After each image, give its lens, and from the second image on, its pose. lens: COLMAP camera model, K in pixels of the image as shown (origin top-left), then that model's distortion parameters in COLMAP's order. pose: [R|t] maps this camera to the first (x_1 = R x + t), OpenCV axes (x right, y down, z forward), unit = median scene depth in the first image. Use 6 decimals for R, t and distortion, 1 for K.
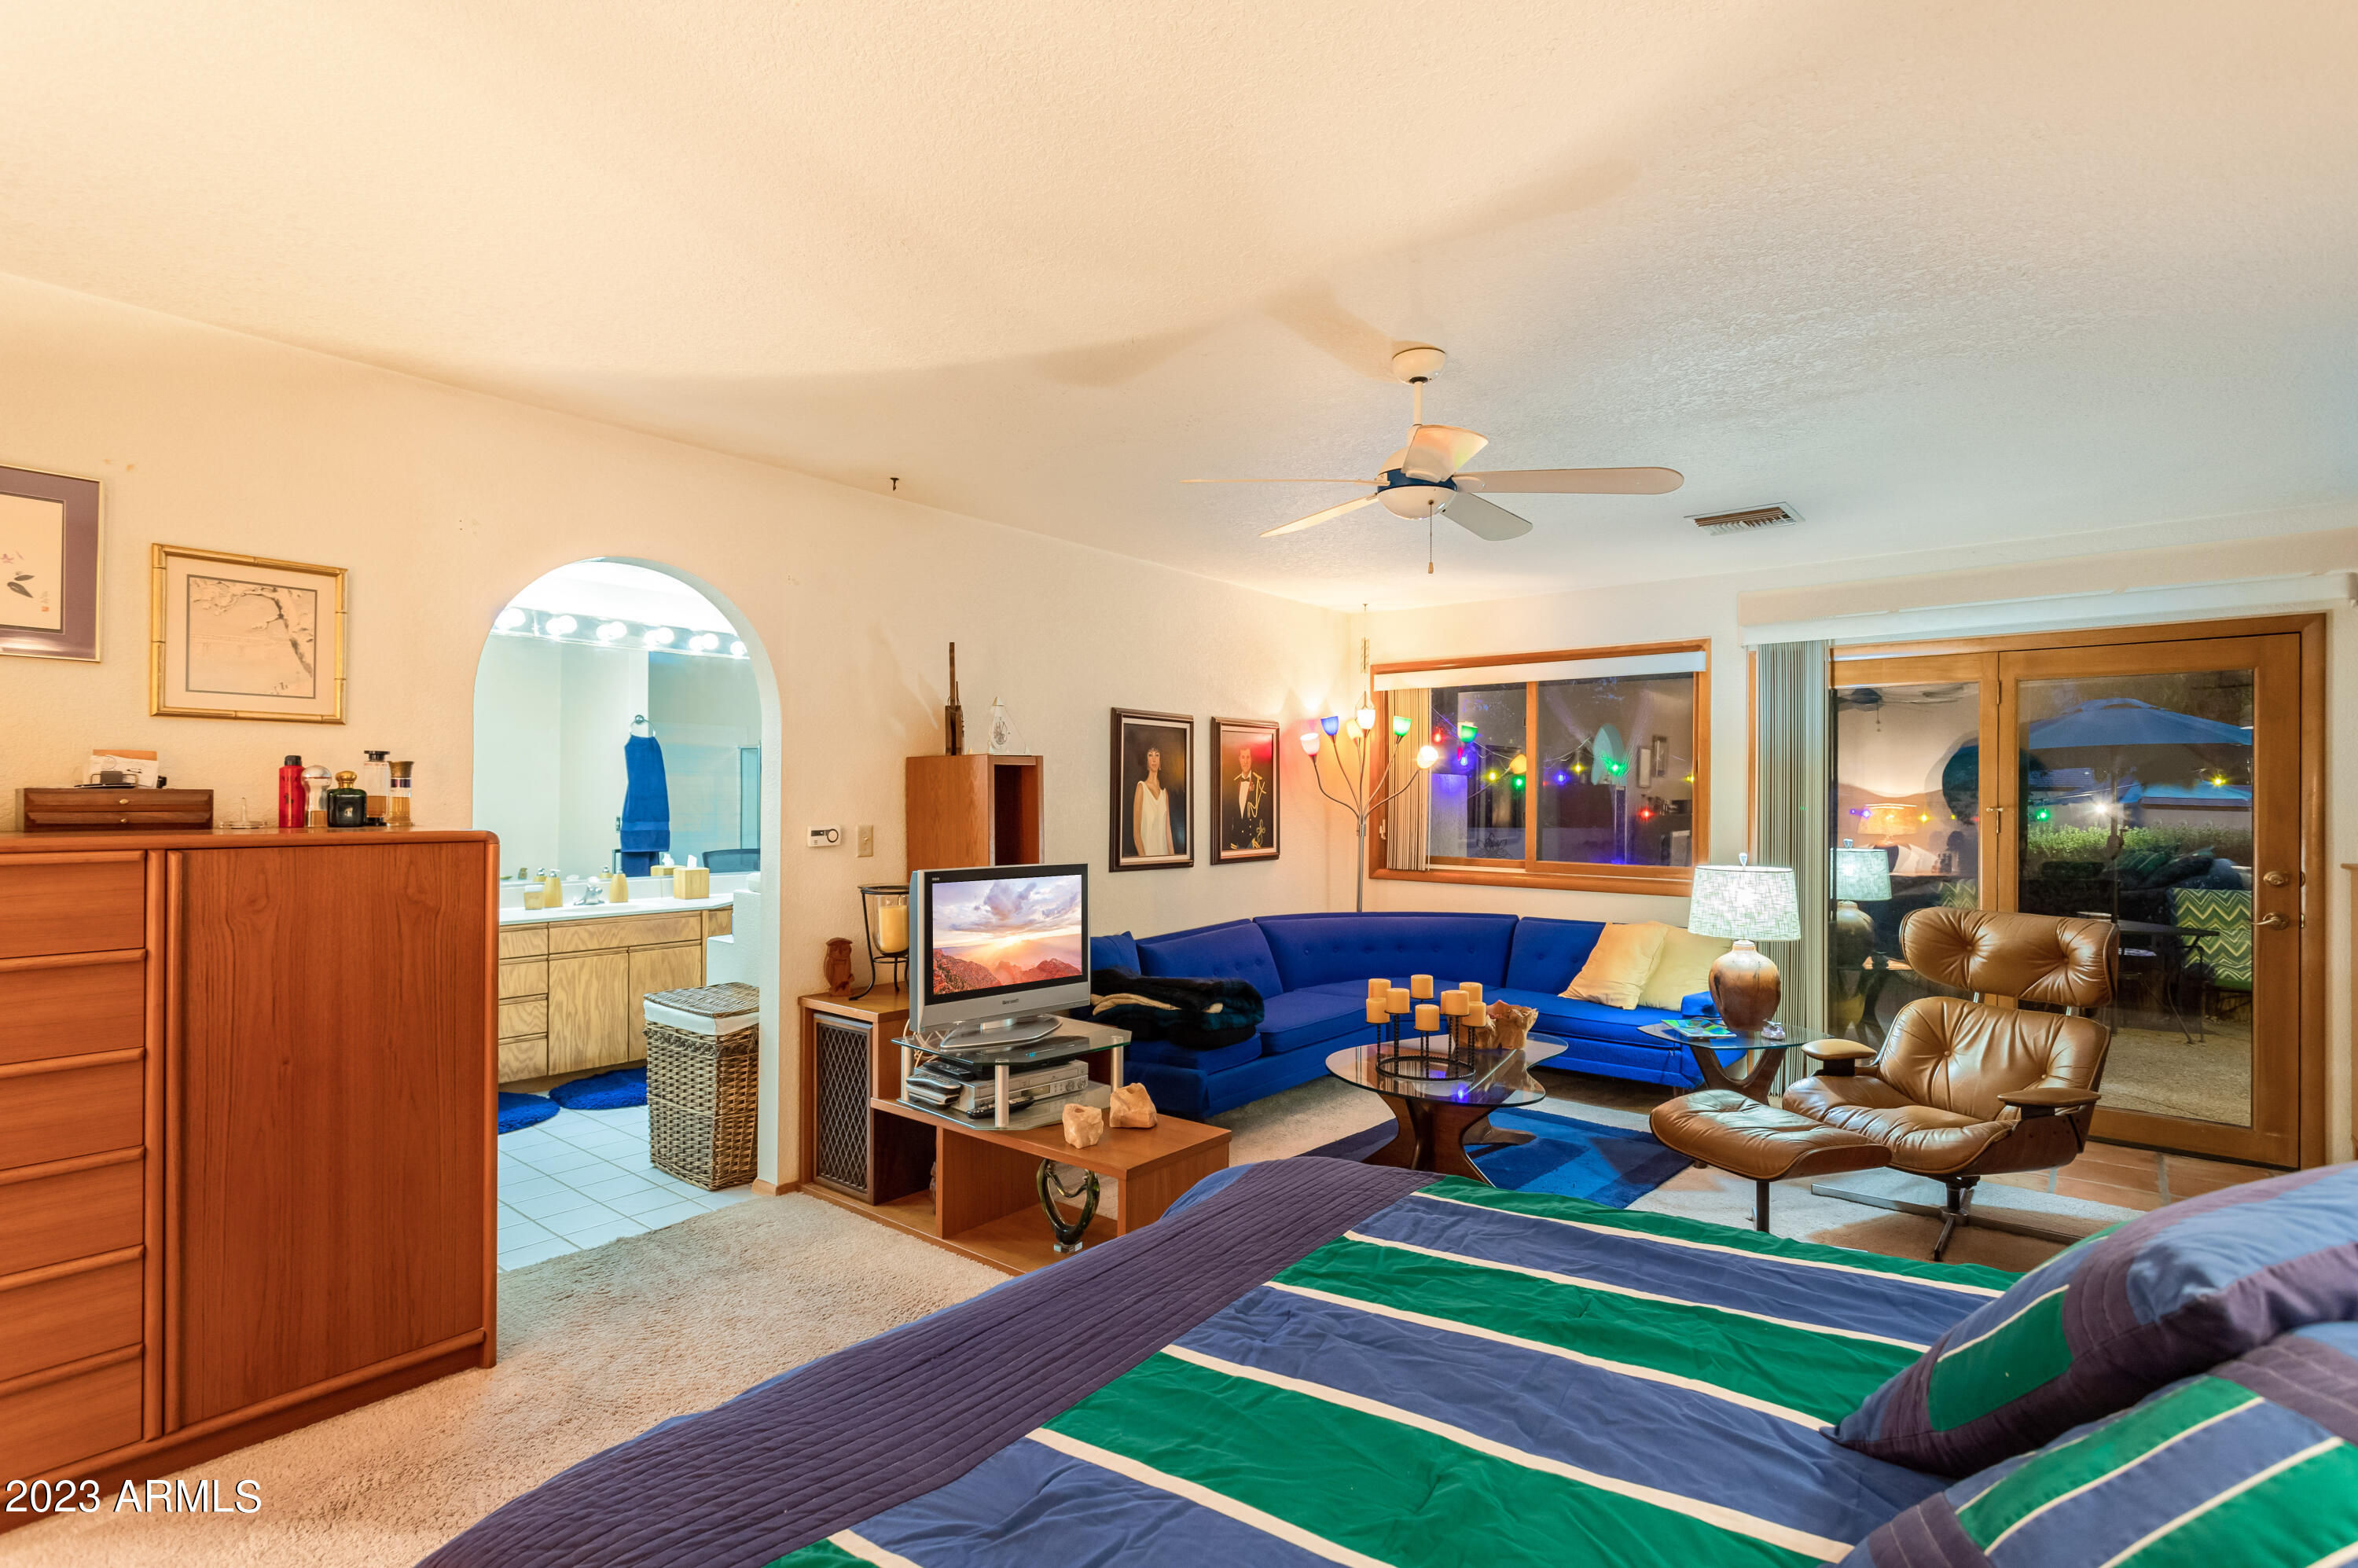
lens RADIAL K [[1131.9, 0, 1179.0], [0, 1131.9, 784.0], [0, 0, 1]] dist [-0.002607, -0.000166]
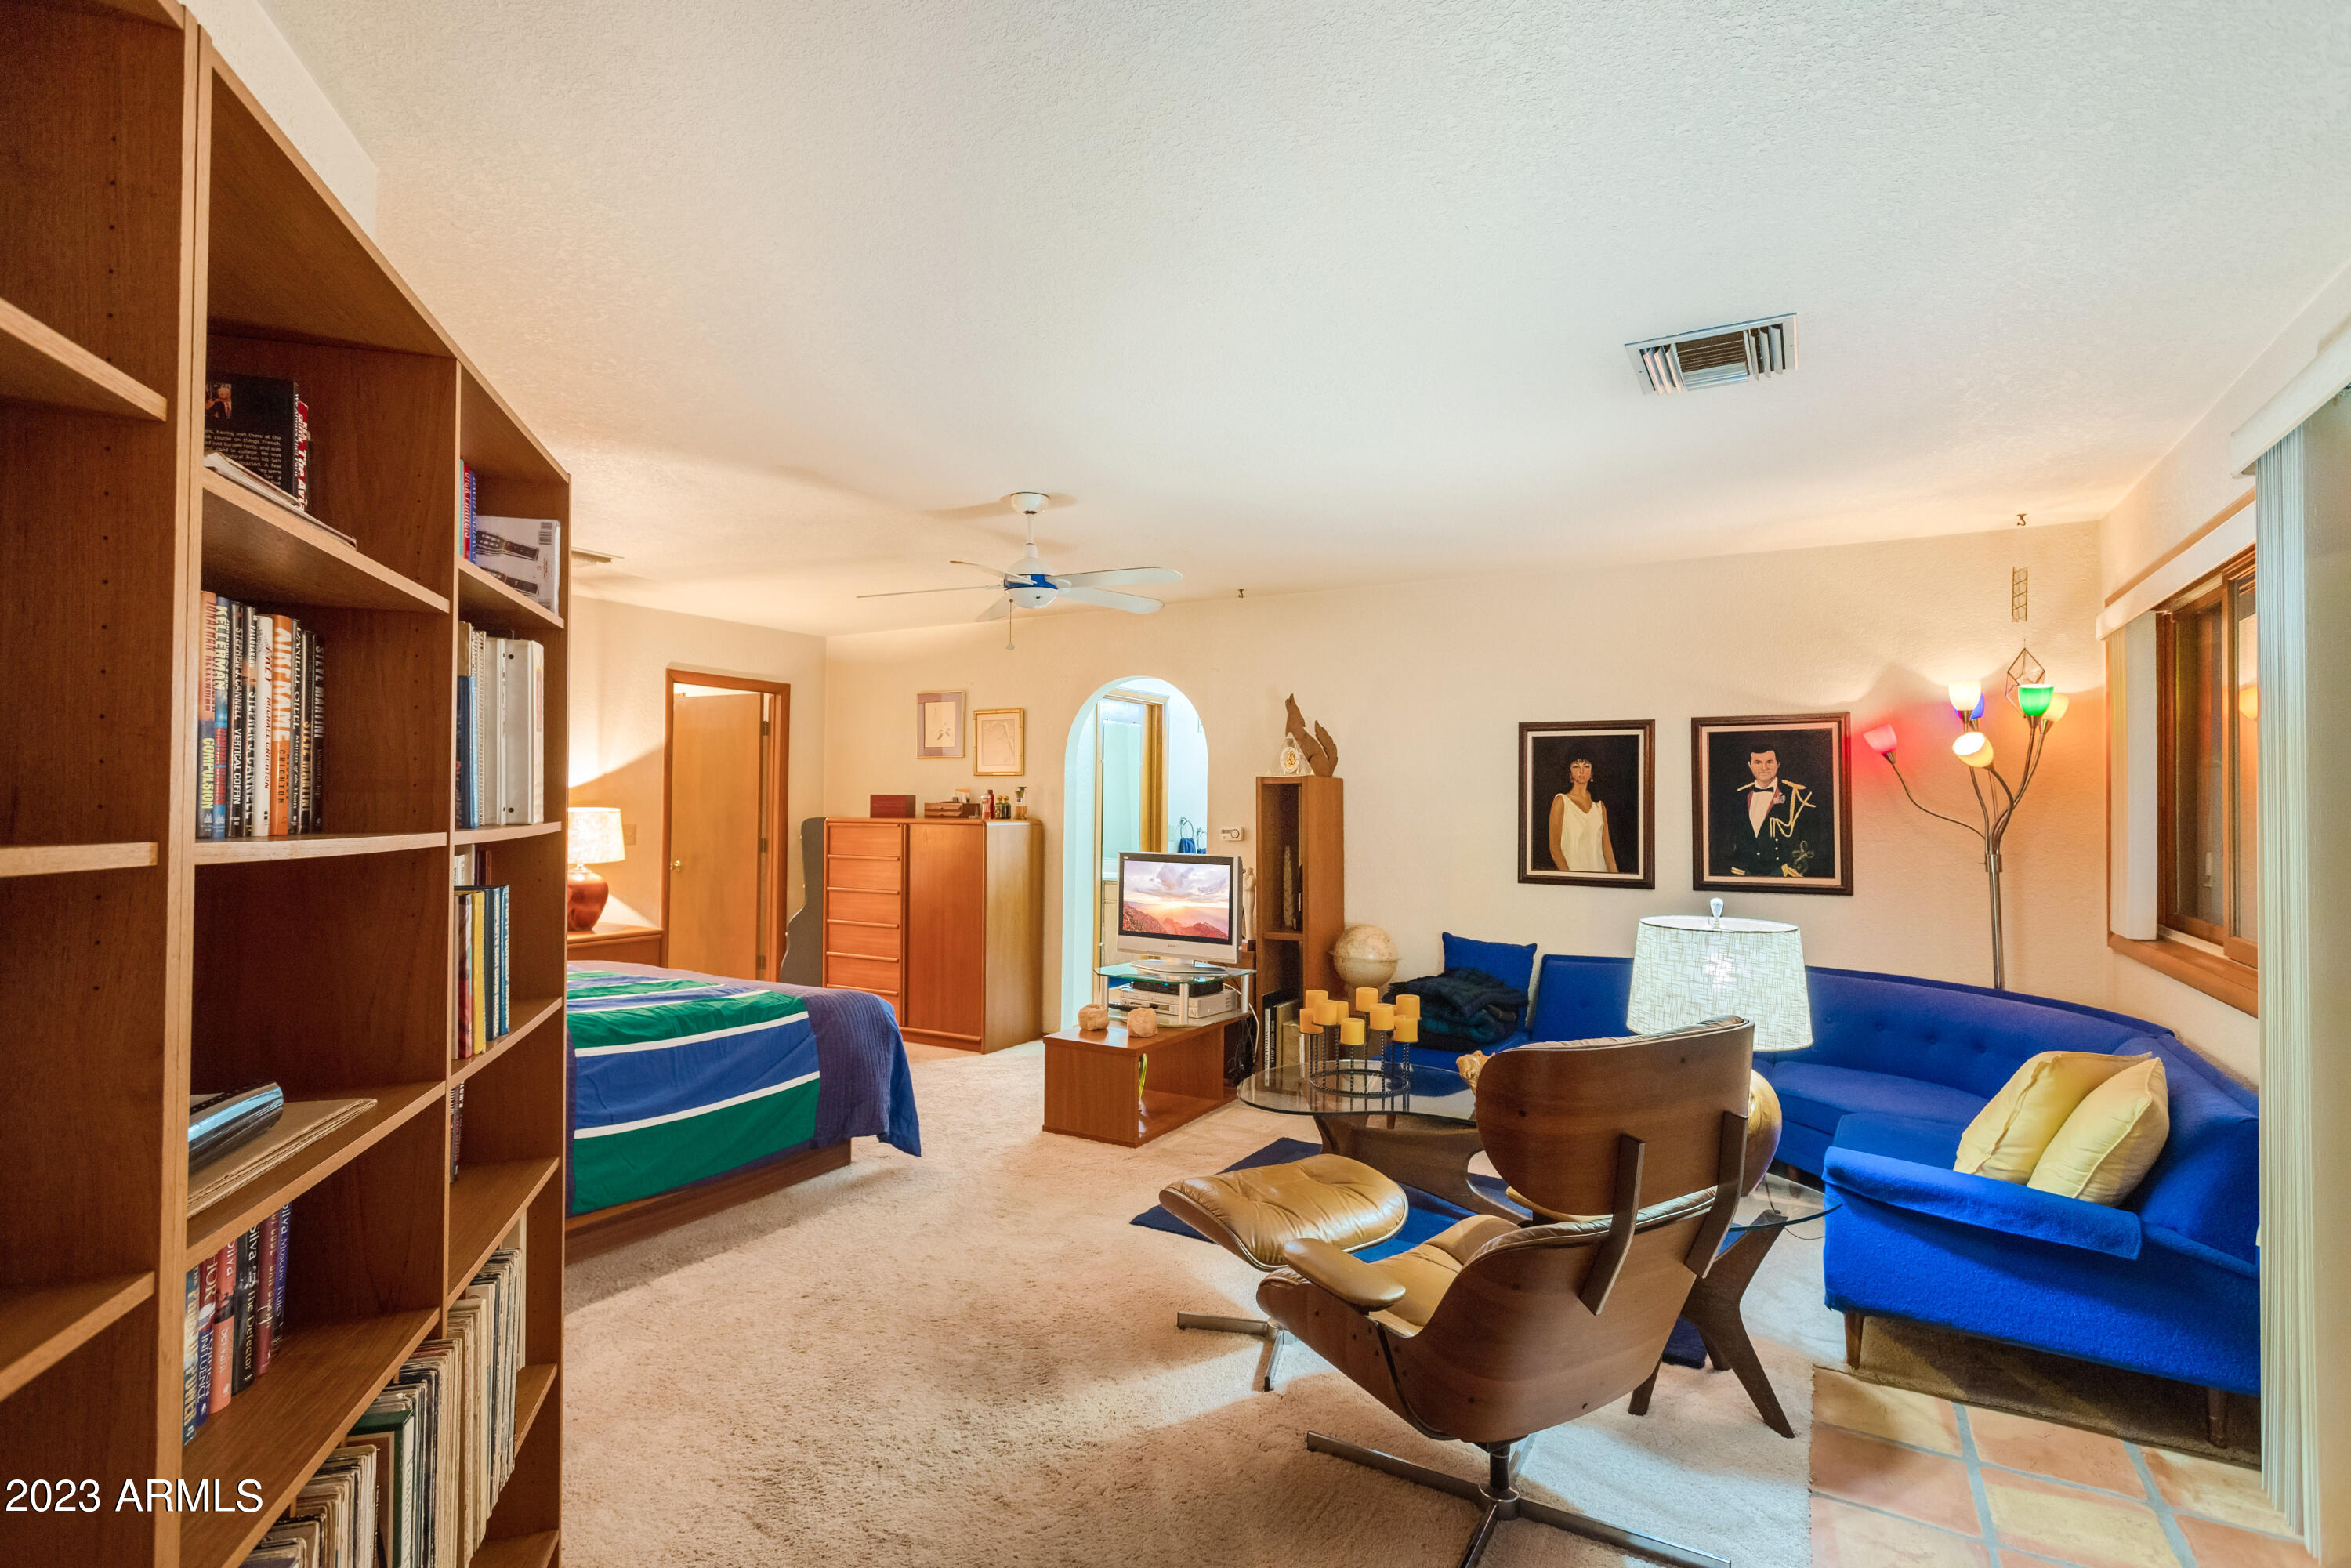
lens RADIAL K [[1126.2, 0, 1175.5], [0, 1126.2, 784.0], [0, 0, 1]] dist [0.001903, 0.000203]
pose [[0.155316, -0.021430, -0.987632, 0.900248], [0.005304, 0.999768, -0.020859, 0.007805], [0.987851, -0.001999, 0.155393, 0.531246]]
